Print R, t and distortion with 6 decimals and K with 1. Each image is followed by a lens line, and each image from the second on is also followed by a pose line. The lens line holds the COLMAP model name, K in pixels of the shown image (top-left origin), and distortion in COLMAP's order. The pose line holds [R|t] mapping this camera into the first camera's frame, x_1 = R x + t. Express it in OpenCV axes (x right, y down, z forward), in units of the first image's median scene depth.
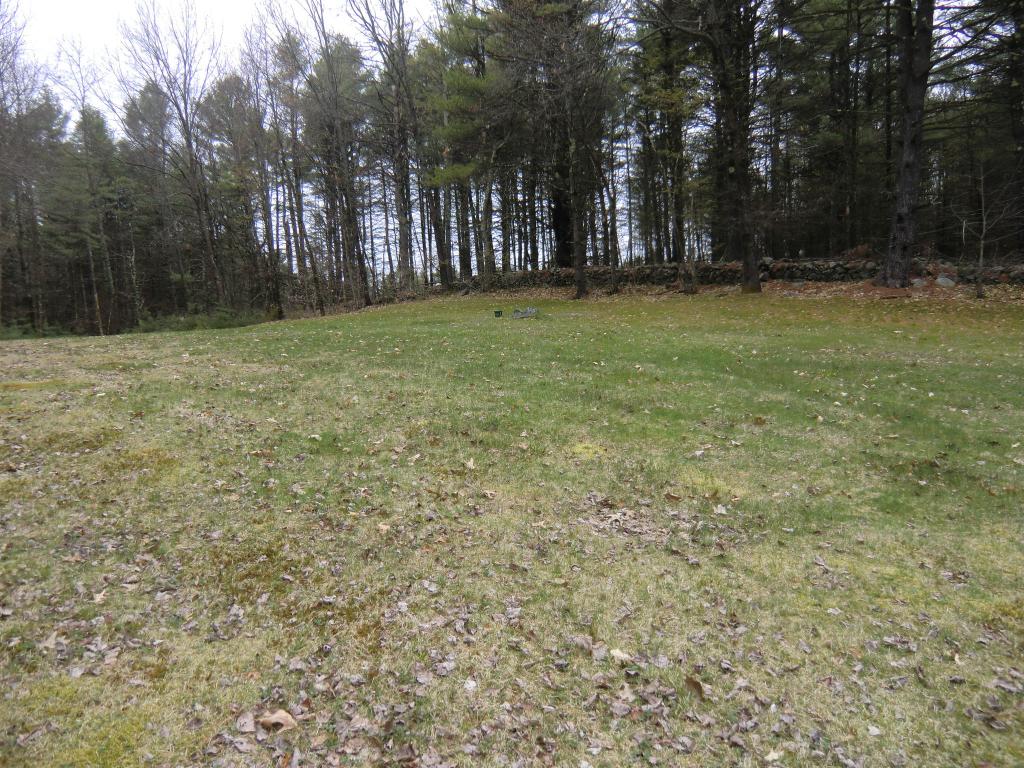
lens RADIAL K [[752.9, 0, 505.4], [0, 752.9, 387.1], [0, 0, 1]] dist [-0.102244, 0.137835]
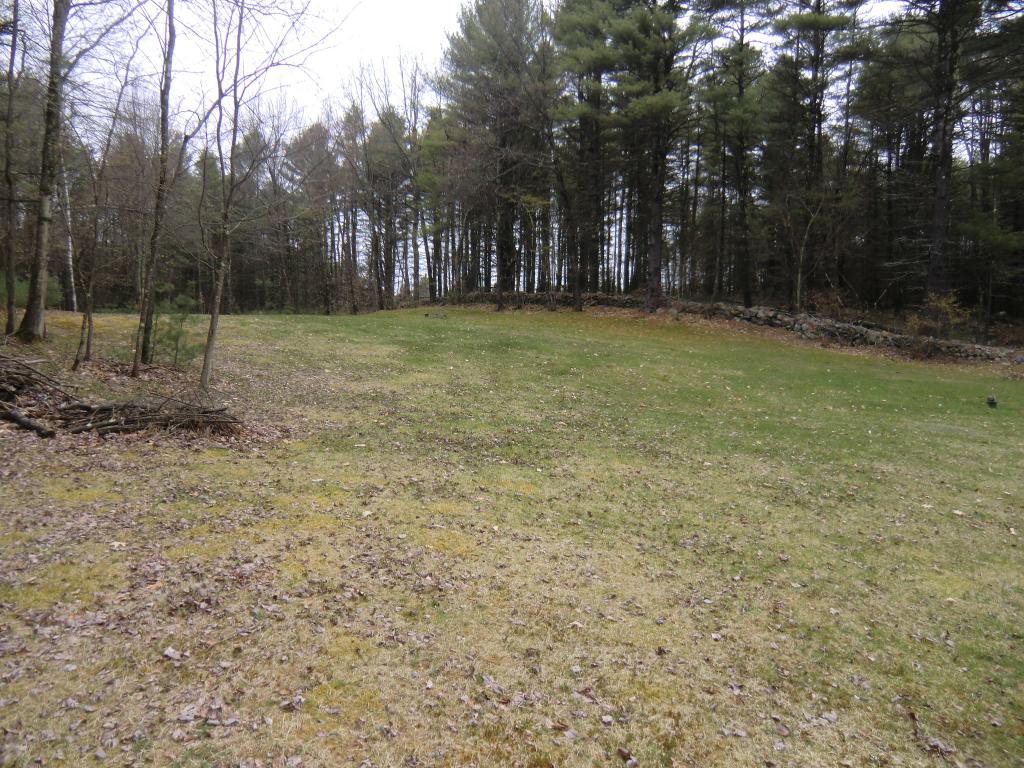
lens RADIAL K [[752.9, 0, 505.4], [0, 752.9, 387.1], [0, 0, 1]] dist [-0.102244, 0.137835]
pose [[0.993579, 0.065835, -0.092011, 0.136134], [-0.067956, 0.997486, -0.020104, 0.037754], [0.090456, 0.026227, 0.995555, -0.300150]]
